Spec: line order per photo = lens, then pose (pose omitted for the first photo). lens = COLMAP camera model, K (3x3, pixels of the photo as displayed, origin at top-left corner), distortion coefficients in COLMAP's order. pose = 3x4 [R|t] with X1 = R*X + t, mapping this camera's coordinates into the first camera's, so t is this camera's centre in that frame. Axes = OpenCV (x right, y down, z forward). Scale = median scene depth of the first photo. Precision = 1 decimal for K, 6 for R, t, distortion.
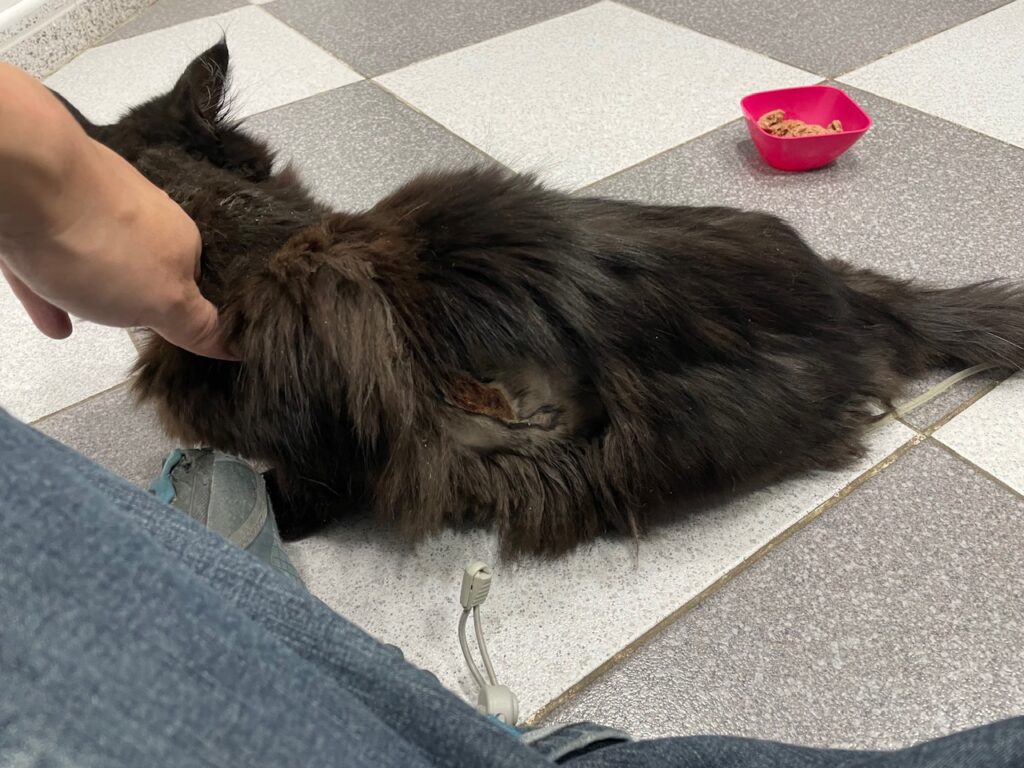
lens RADIAL K [[776.3, 0, 507.8], [0, 776.3, 385.8], [0, 0, 1]] dist [0.022917, -0.055447]
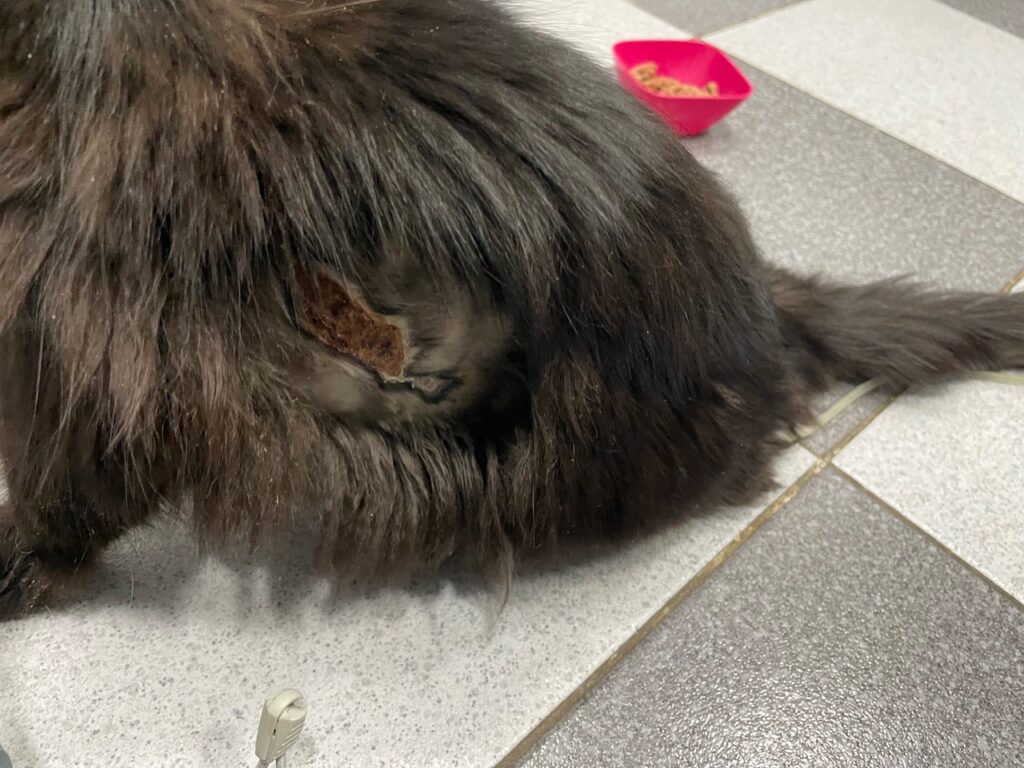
lens RADIAL K [[776.3, 0, 512.5], [0, 776.3, 383.1], [0, 0, 1]] dist [0.022917, -0.055447]
pose [[0.968430, 0.023996, 0.248130, -0.017858], [-0.038690, 0.997763, 0.054514, -0.062000], [-0.246267, -0.062393, 0.967192, 0.278424]]
